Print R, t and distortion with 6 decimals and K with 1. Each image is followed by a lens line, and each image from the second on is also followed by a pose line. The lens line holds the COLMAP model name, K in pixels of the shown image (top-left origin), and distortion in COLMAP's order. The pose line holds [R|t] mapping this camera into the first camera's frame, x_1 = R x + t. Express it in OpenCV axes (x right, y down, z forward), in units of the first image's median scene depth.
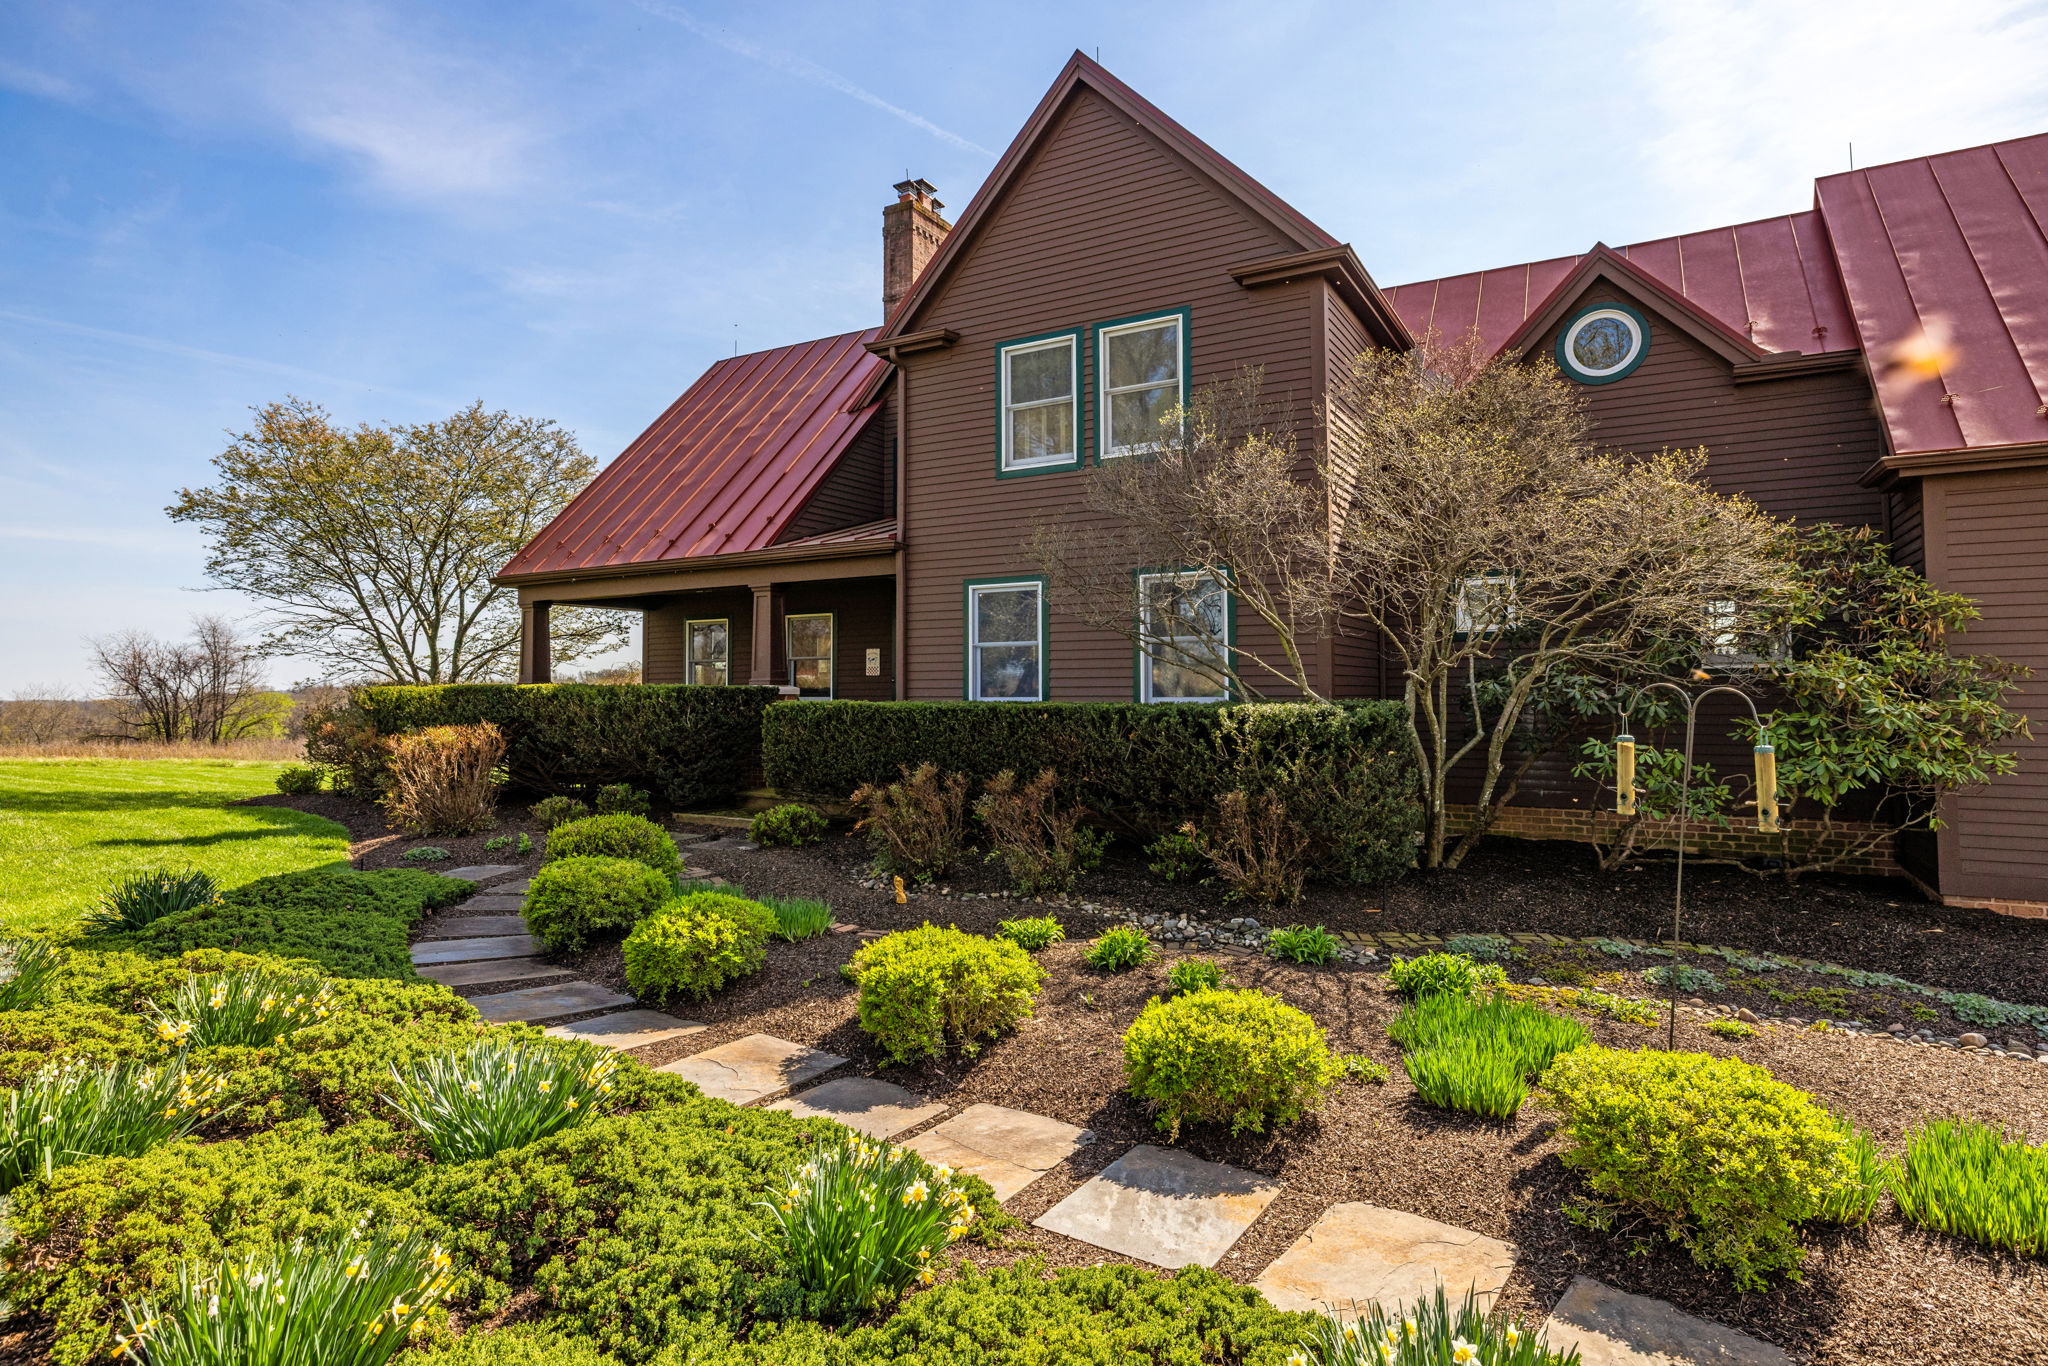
lens RADIAL K [[1102.6, 0, 1119.6], [0, 1102.6, 647.9], [0, 0, 1]] dist [-0.023246, -0.000226]
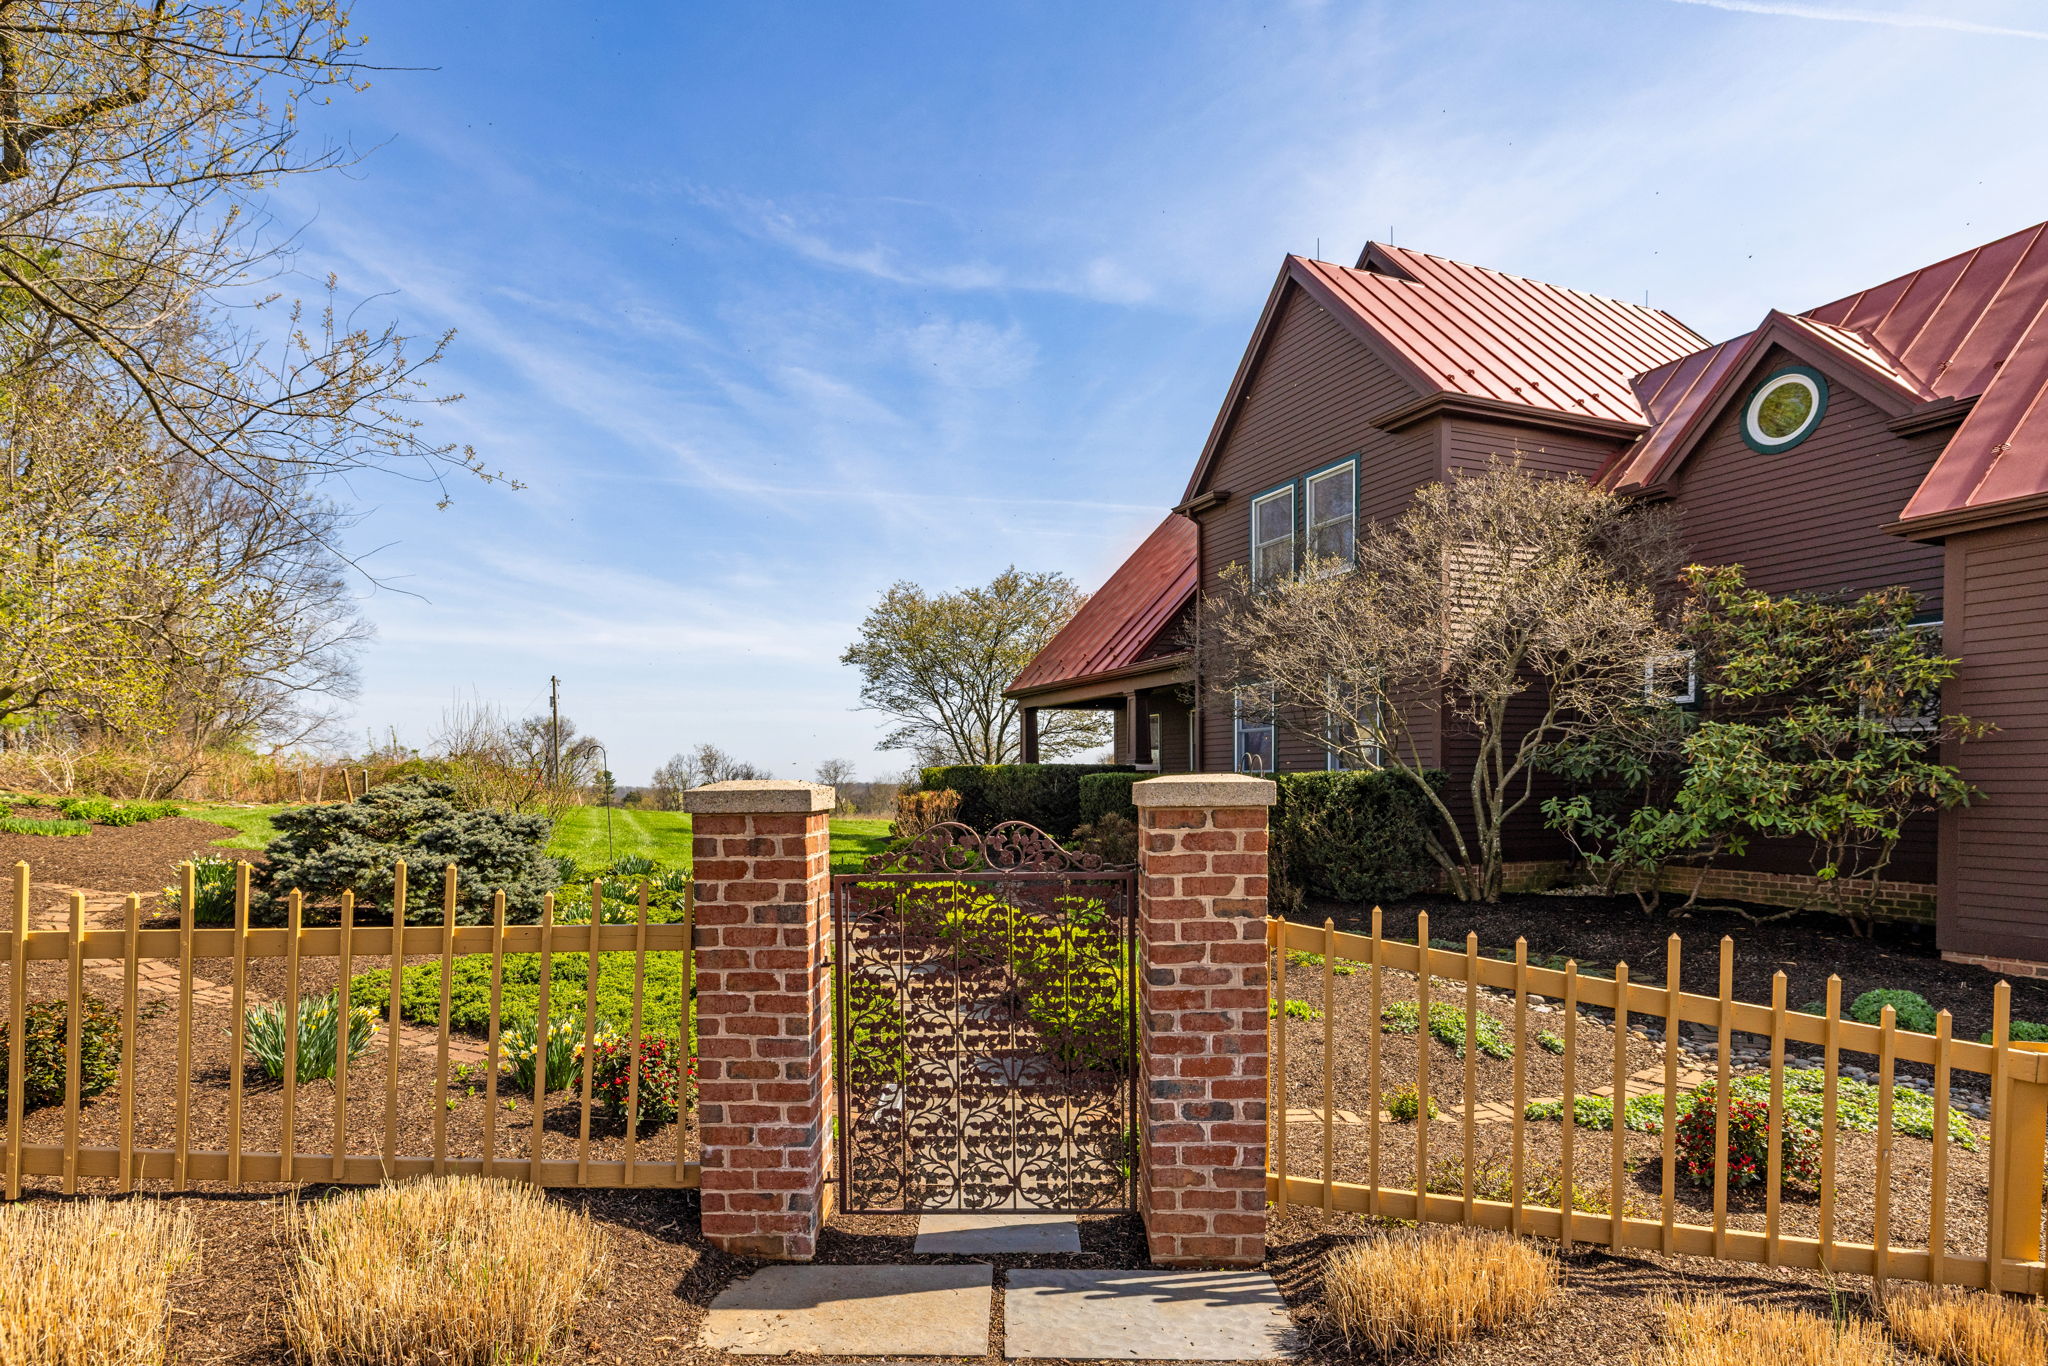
lens RADIAL K [[1143.1, 0, 1090.3], [0, 1143.1, 791.8], [0, 0, 1]] dist [-0.002445, -0.000091]
pose [[0.823597, -0.001336, -0.567174, 0.485072], [0.031870, 0.998526, 0.043927, 0.004048], [0.566280, -0.054254, 0.822425, -0.226057]]
